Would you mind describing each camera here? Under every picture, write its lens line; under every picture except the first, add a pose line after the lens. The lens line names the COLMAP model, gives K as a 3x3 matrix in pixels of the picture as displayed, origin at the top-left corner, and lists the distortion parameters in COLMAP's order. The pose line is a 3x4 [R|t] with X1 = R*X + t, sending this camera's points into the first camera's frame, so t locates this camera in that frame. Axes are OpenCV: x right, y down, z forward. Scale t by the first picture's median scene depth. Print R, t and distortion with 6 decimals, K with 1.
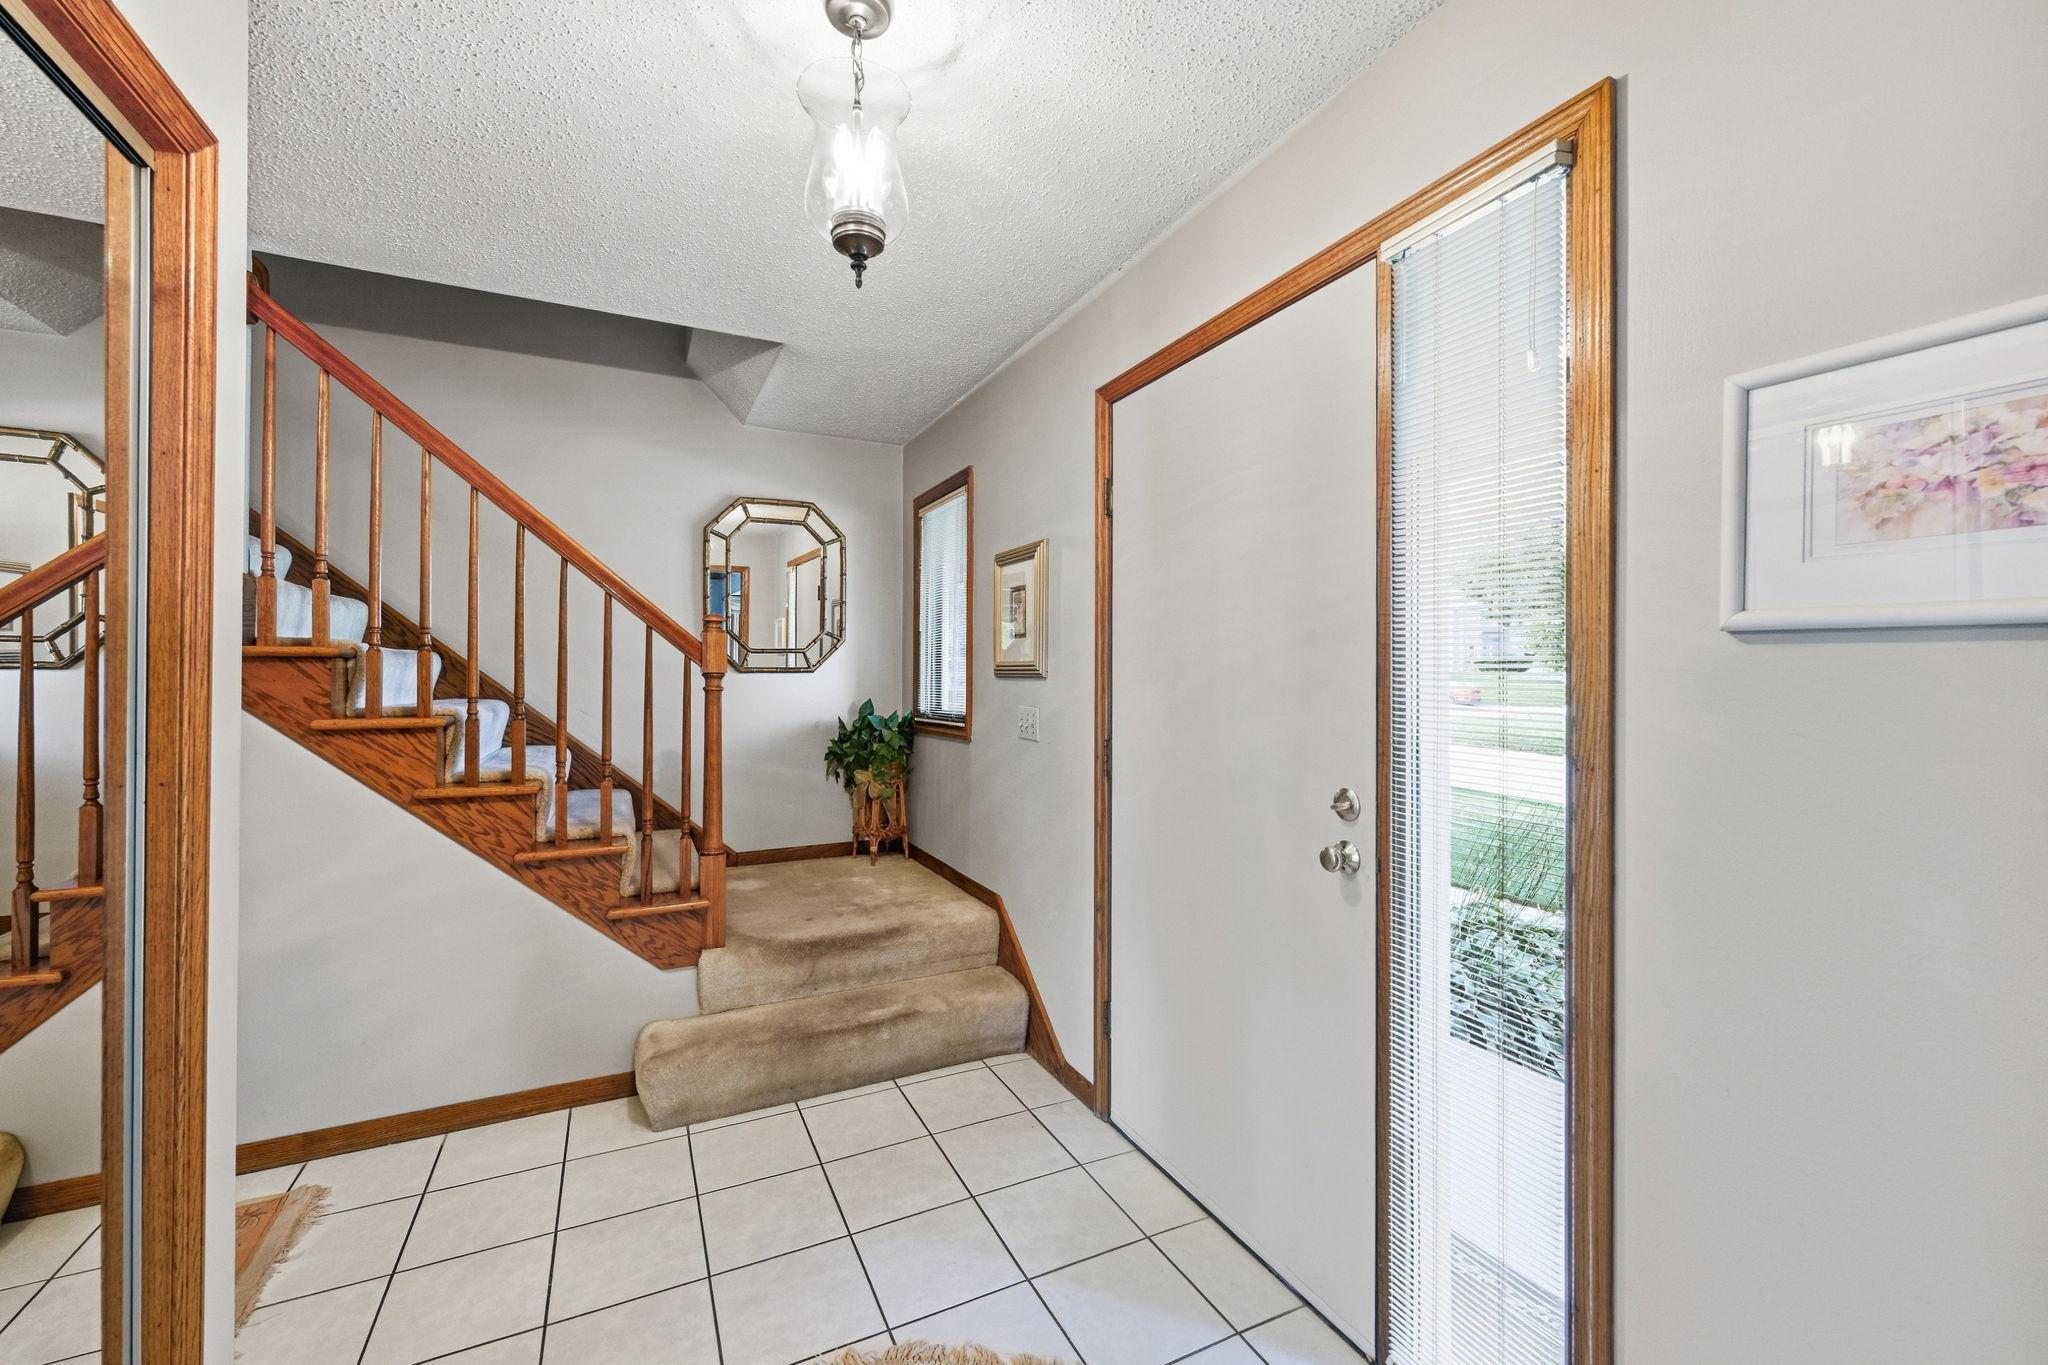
lens RADIAL K [[826.0, 0, 1023.9], [0, 826.0, 676.4], [0, 0, 1]] dist [-0.000237, 0.000029]
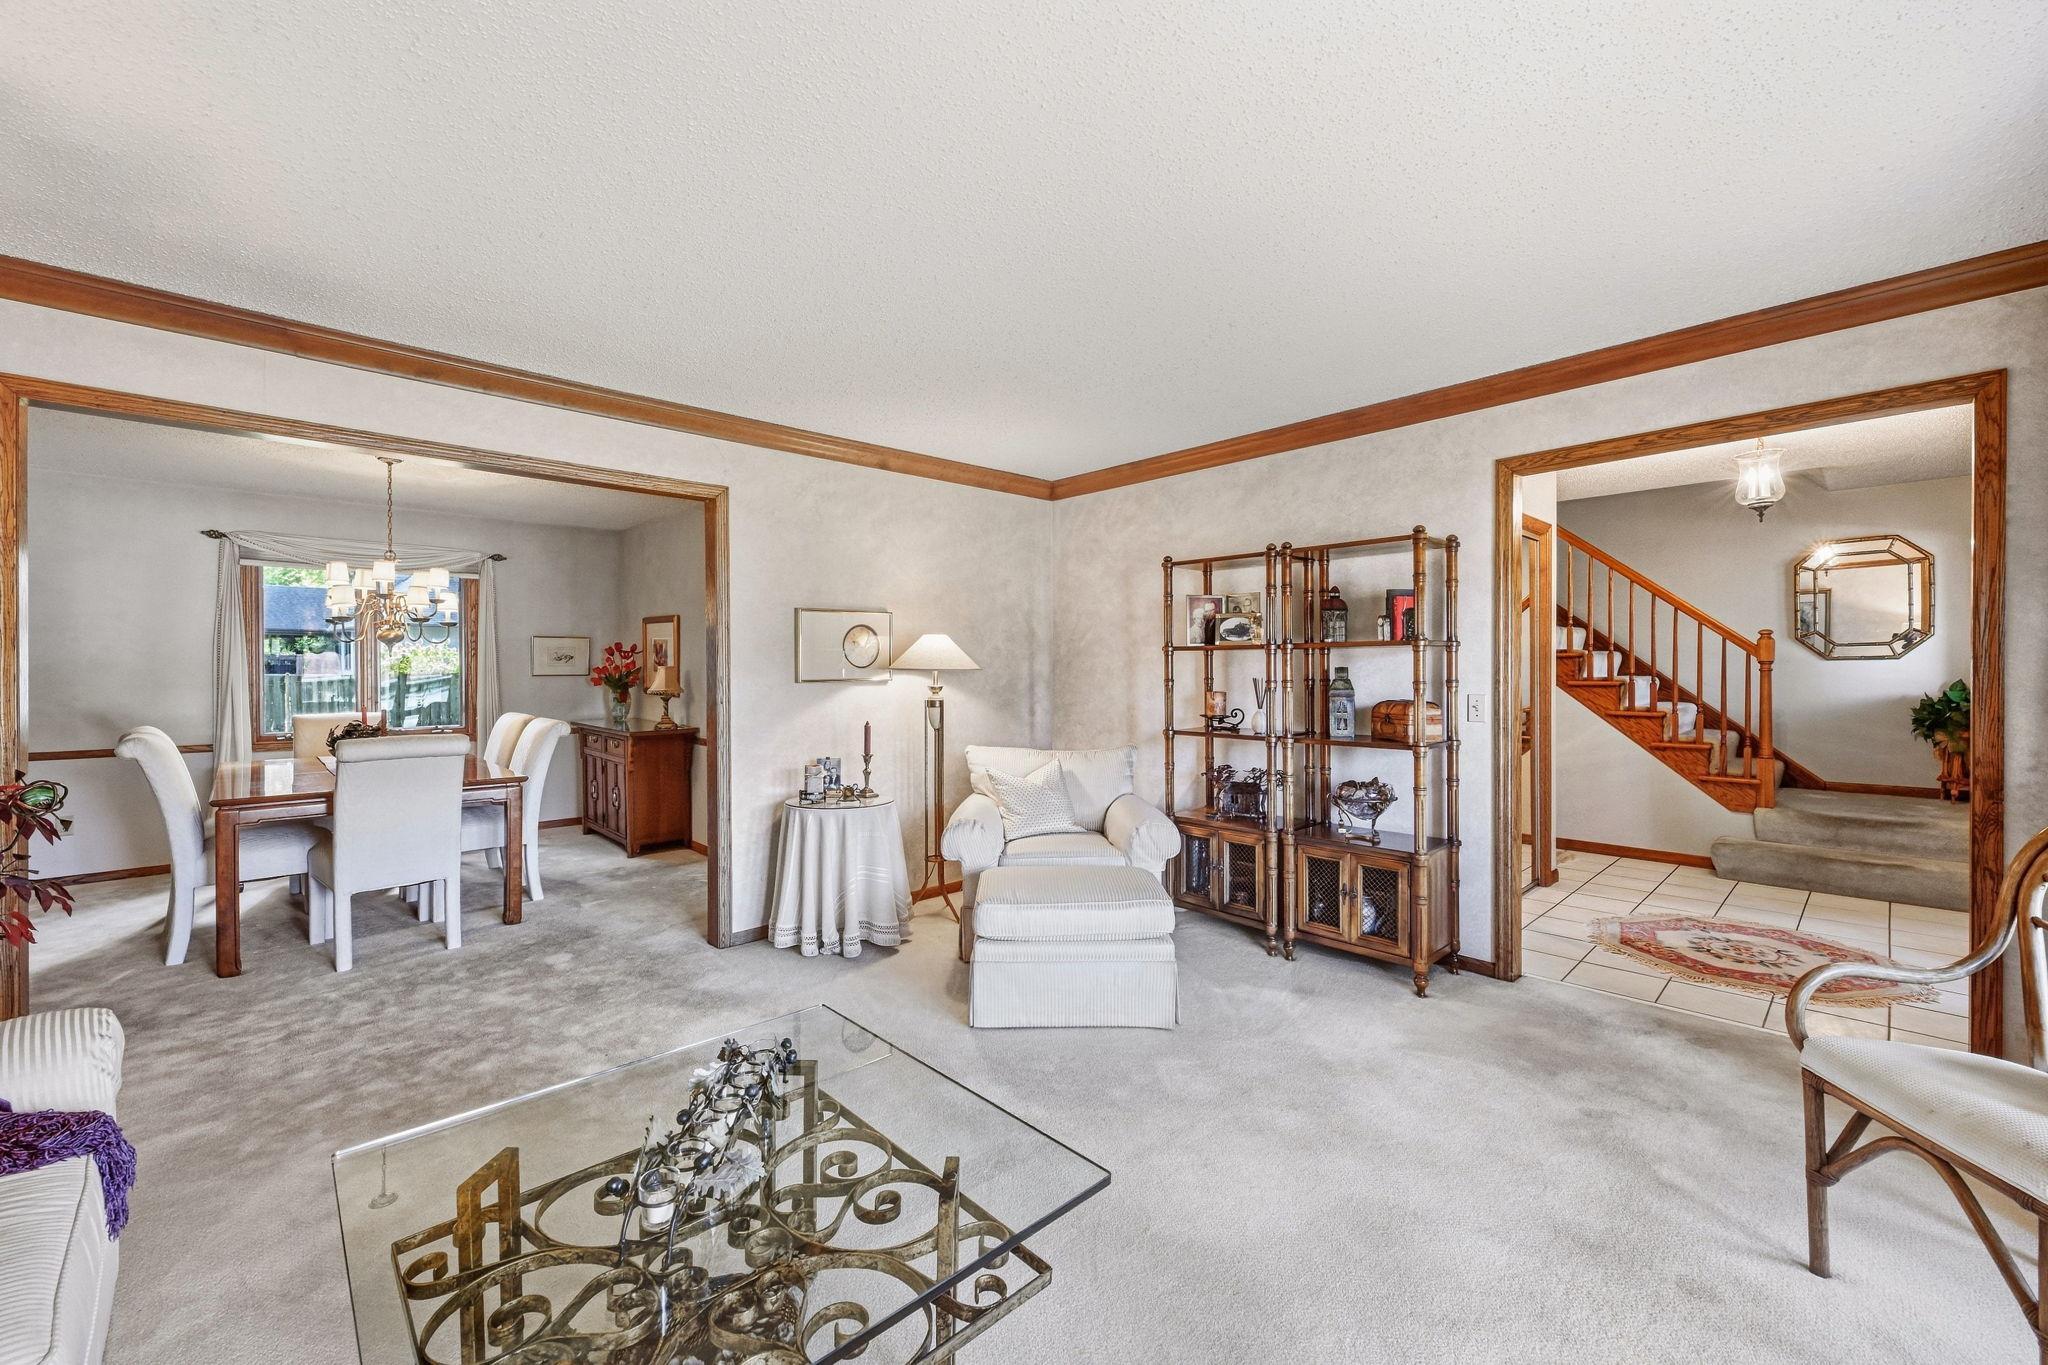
lens RADIAL K [[826.0, 0, 1013.8], [0, 826.0, 667.5], [0, 0, 1]] dist [-0.000237, 0.000029]
pose [[0.299394, -0.003955, -0.954121, 0.900392], [0.007607, 0.999970, -0.001758, 0.000337], [0.954099, -0.006732, 0.299415, -1.183460]]
